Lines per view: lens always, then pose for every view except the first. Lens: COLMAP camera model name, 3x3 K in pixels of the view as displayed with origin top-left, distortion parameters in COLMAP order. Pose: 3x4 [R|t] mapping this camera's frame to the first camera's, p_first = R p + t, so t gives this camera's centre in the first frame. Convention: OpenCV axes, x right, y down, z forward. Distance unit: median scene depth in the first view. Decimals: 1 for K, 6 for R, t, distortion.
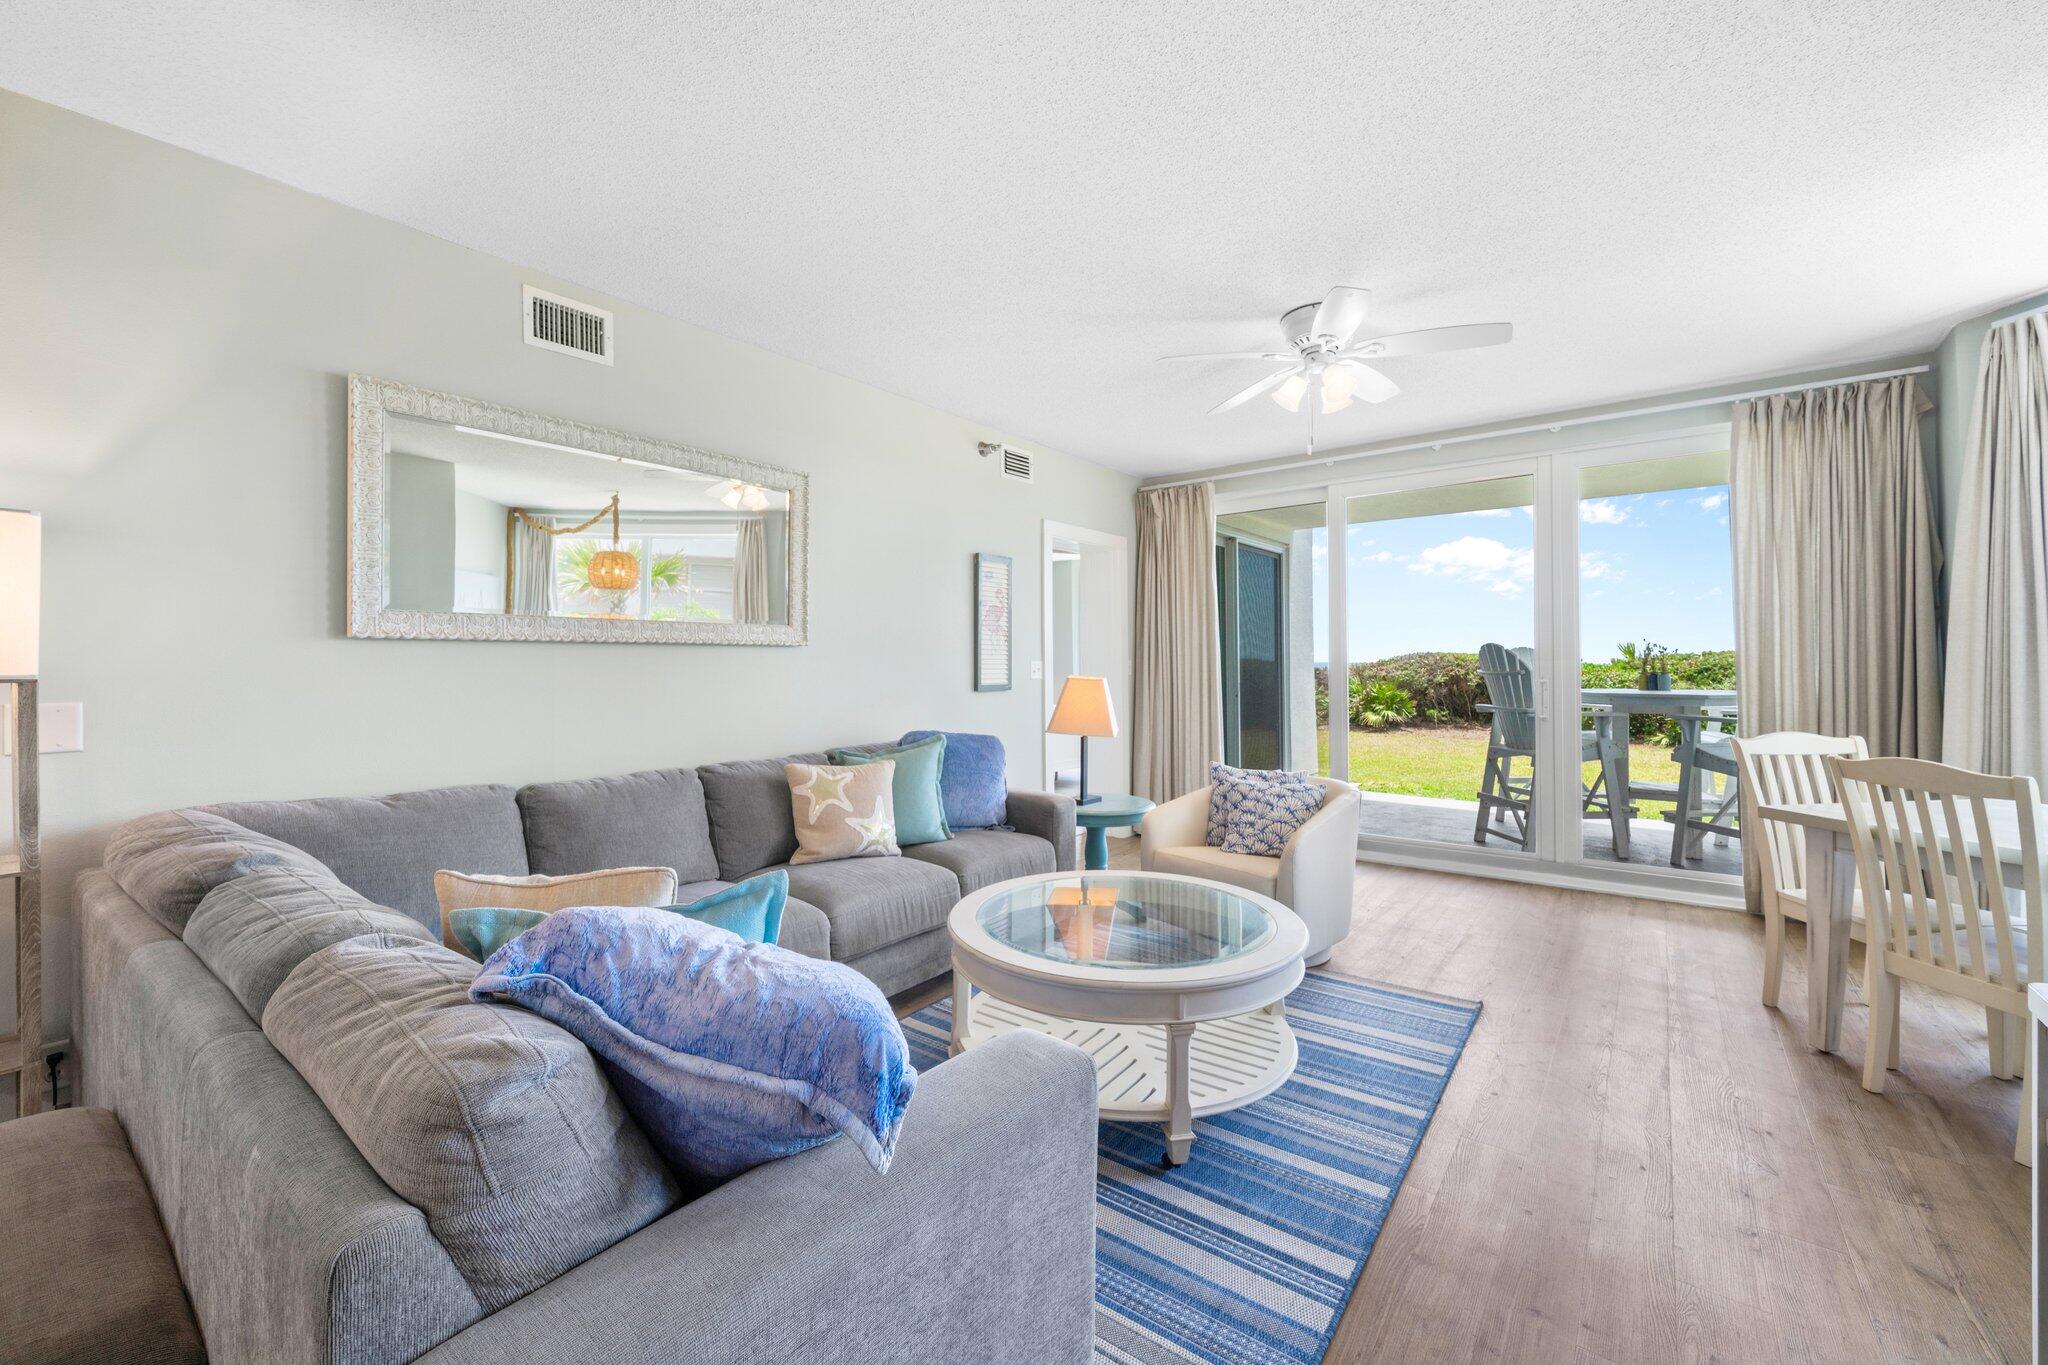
lens RADIAL K [[832.0, 0, 1024.0], [0, 832.0, 682.5], [0, 0, 1]] dist [0.000332, 0.000027]
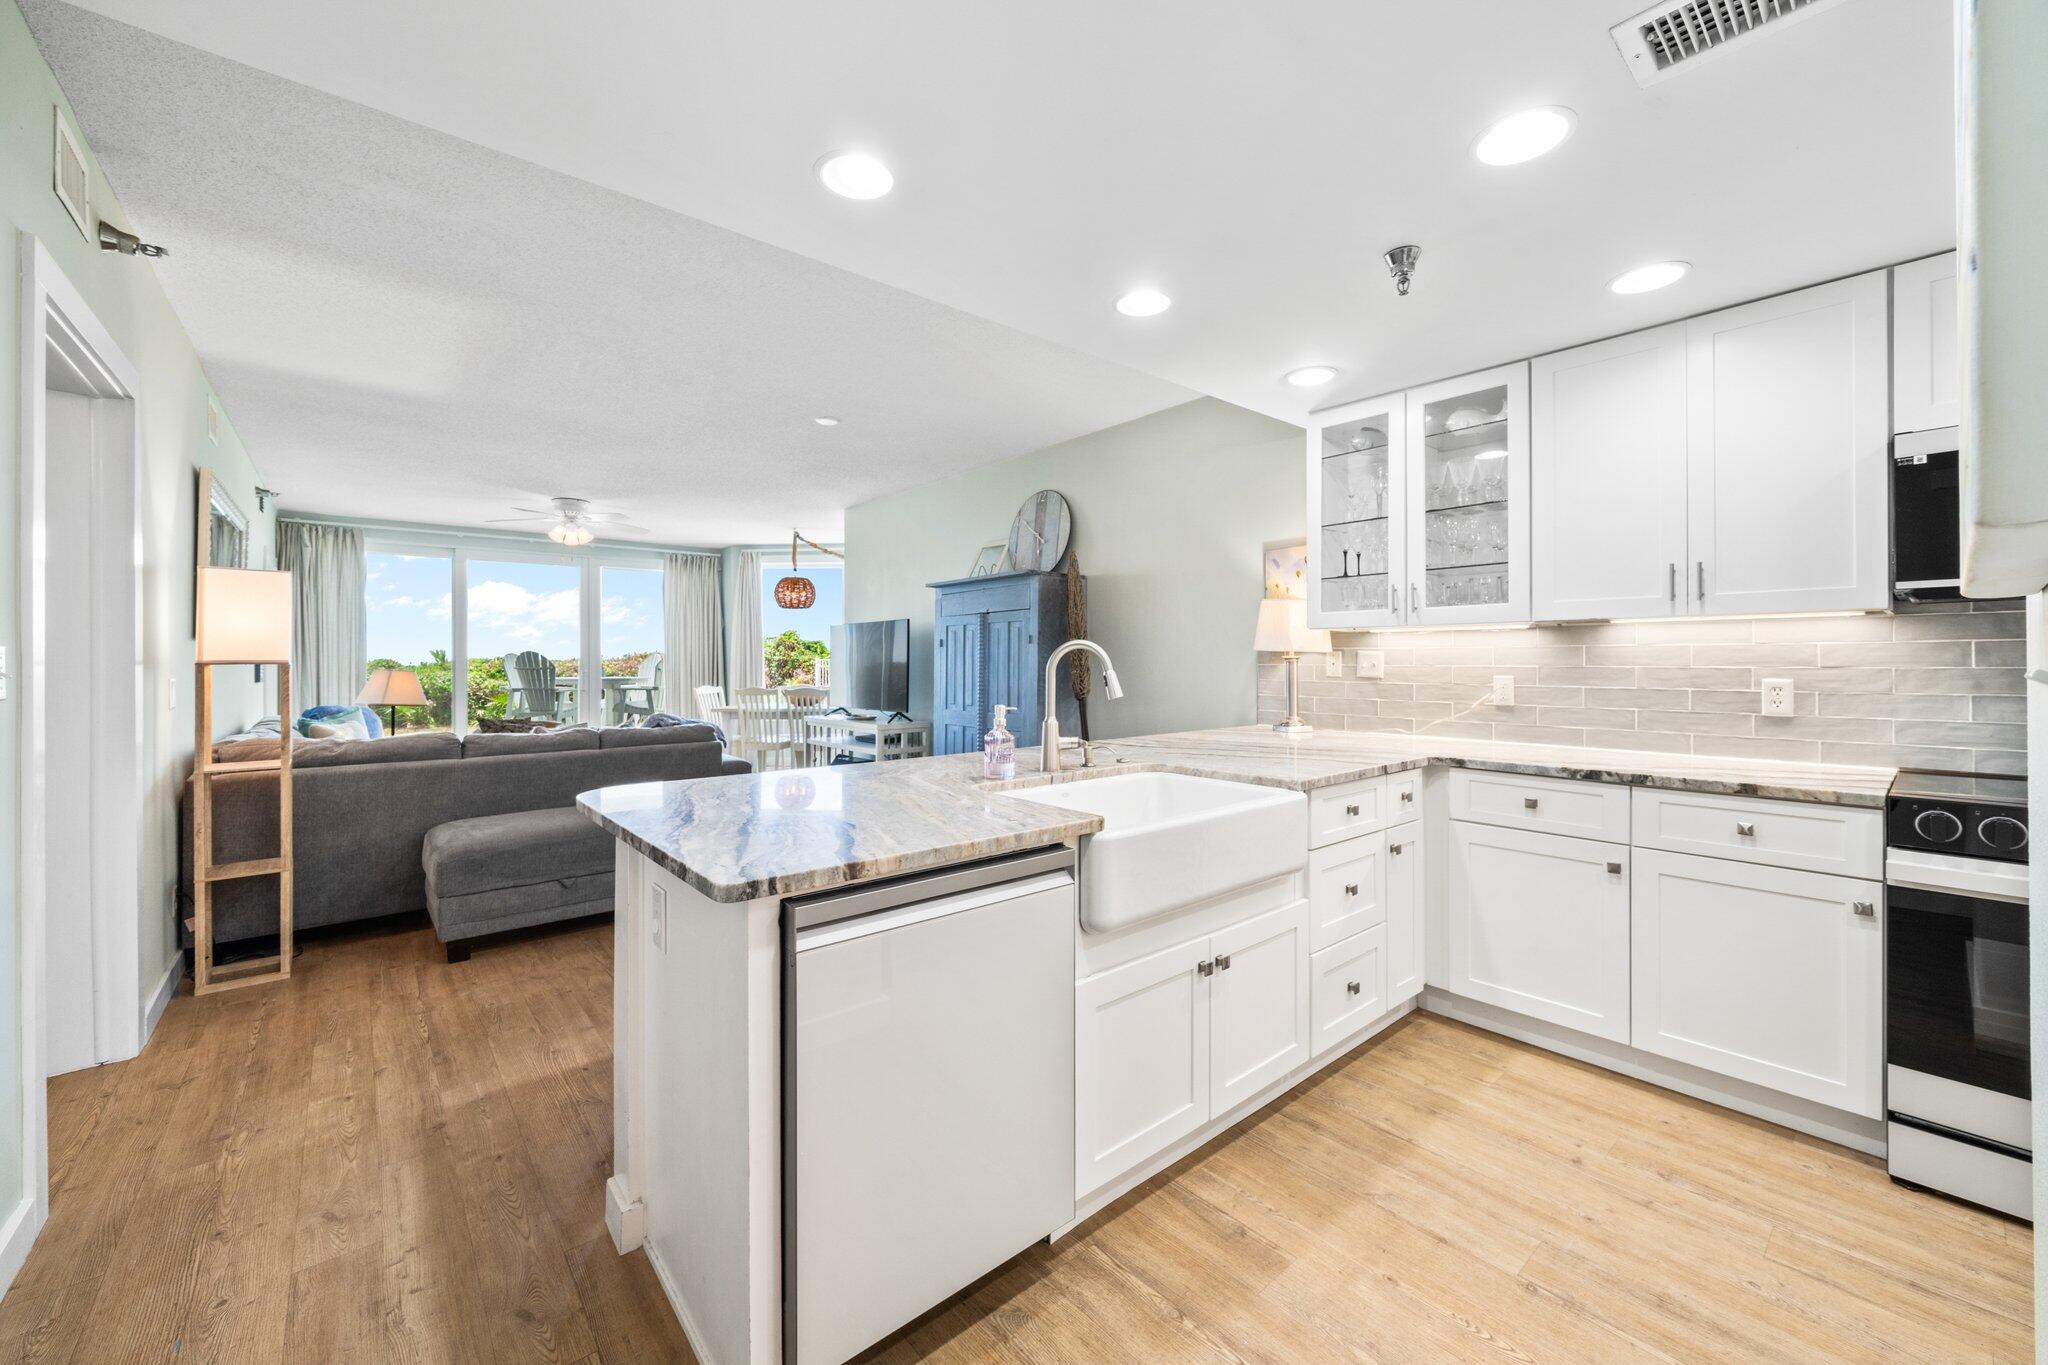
lens RADIAL K [[792.7, 0, 1021.9], [0, 792.7, 662.1], [0, 0, 1]] dist [0.000023, -0.000001]
pose [[0.212953, 0.007568, 0.977033, -0.859333], [0.021347, 0.999695, -0.012396, 0.020054], [-0.976829, 0.023496, 0.212726, -0.354413]]
